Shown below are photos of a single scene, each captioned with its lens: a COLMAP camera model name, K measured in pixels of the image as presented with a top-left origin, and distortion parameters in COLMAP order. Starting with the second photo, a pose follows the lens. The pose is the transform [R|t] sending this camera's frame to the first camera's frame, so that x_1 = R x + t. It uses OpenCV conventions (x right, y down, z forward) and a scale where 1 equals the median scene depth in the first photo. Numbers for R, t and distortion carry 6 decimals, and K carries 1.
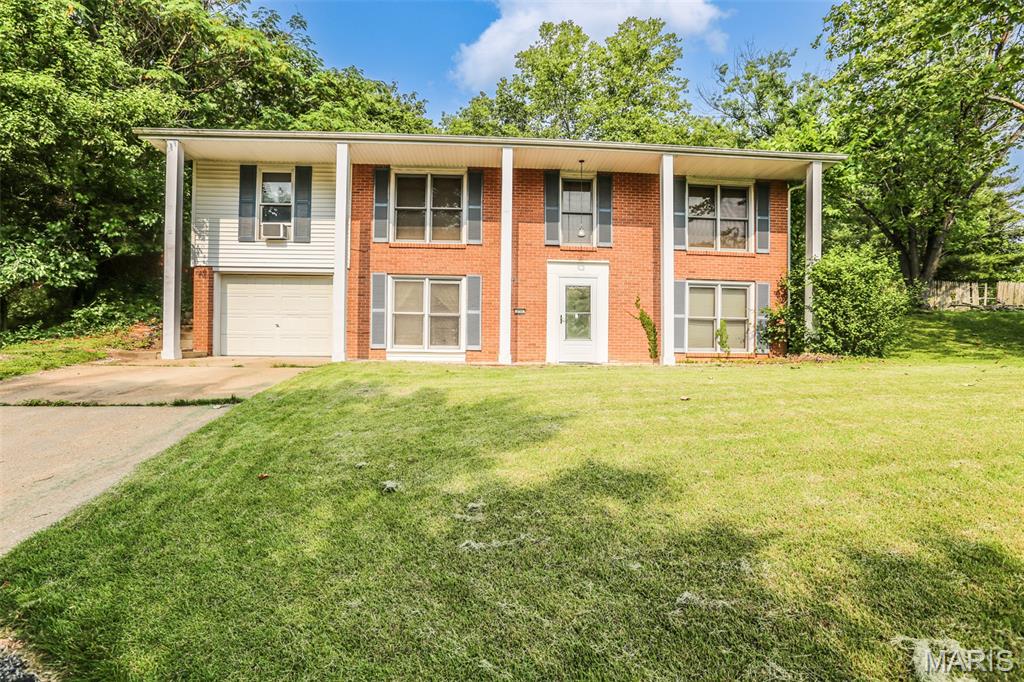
lens RADIAL K [[463.3, 0, 512.0], [0, 463.3, 334.1], [0, 0, 1]] dist [-0.045063, 0.004681]
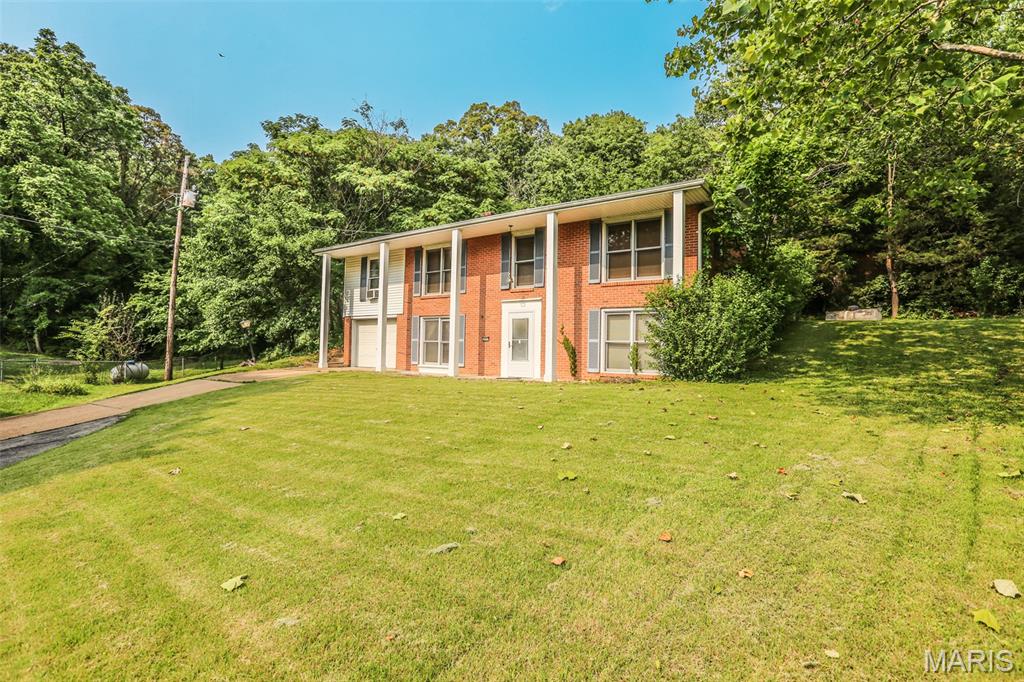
lens RADIAL K [[412.1, 0, 516.8], [0, 412.1, 344.1], [0, 0, 1]] dist [-0.004464, -0.000050]
pose [[0.825713, -0.009029, -0.564018, 0.783736], [-0.015238, 0.999150, -0.038304, 0.011203], [0.563884, 0.040223, 0.824874, 0.044383]]
